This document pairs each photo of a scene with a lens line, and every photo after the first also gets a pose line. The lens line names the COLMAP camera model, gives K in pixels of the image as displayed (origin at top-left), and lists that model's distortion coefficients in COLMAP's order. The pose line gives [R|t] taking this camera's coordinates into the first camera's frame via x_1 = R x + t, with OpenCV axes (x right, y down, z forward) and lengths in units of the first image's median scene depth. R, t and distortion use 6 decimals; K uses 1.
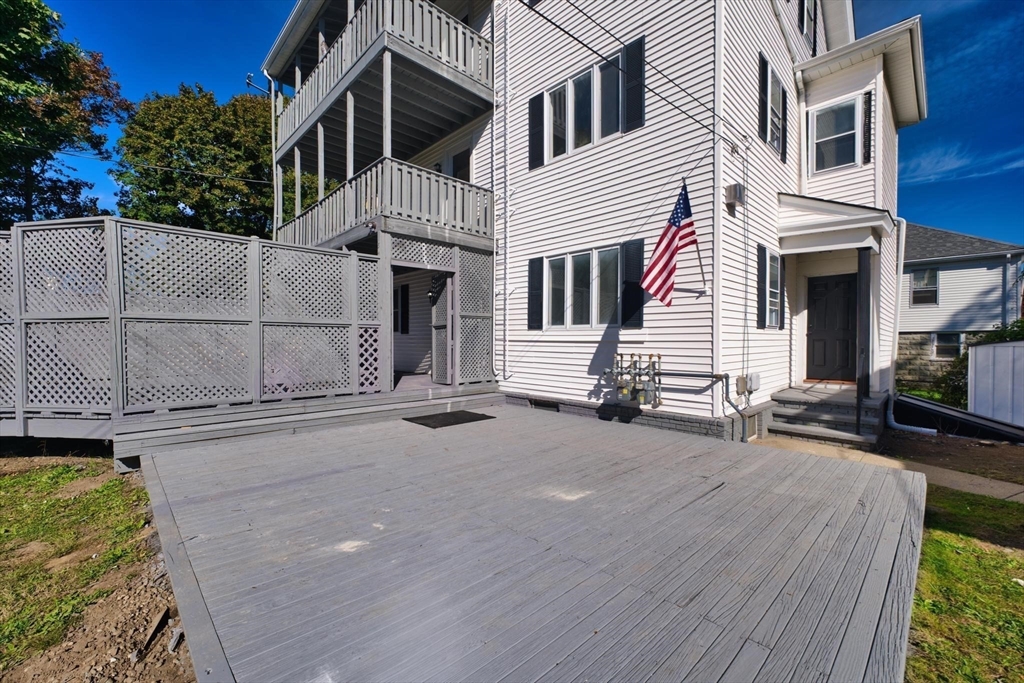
lens RADIAL K [[419.7, 0, 512.0], [0, 419.7, 341.5], [0, 0, 1]] dist [-0.001185, 0.000316]
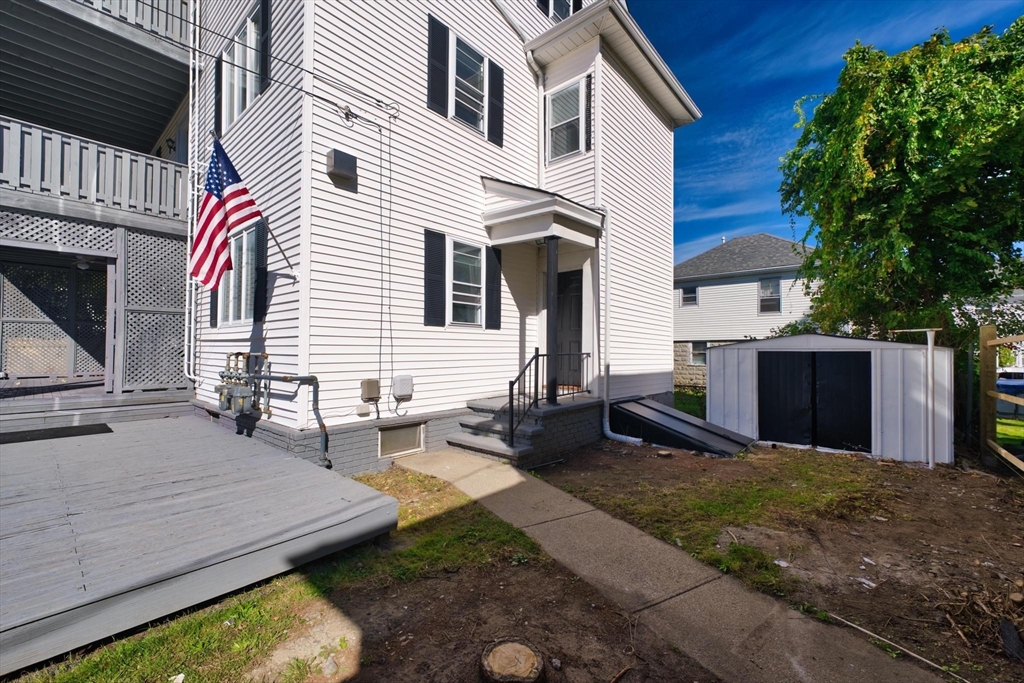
lens RADIAL K [[419.7, 0, 512.0], [0, 419.7, 341.5], [0, 0, 1]] dist [-0.001185, 0.000316]
pose [[0.995793, 0.006005, 0.091434, 0.600535], [-0.003789, 0.999695, -0.024387, 0.020236], [-0.091552, 0.023938, 0.995513, 0.103107]]
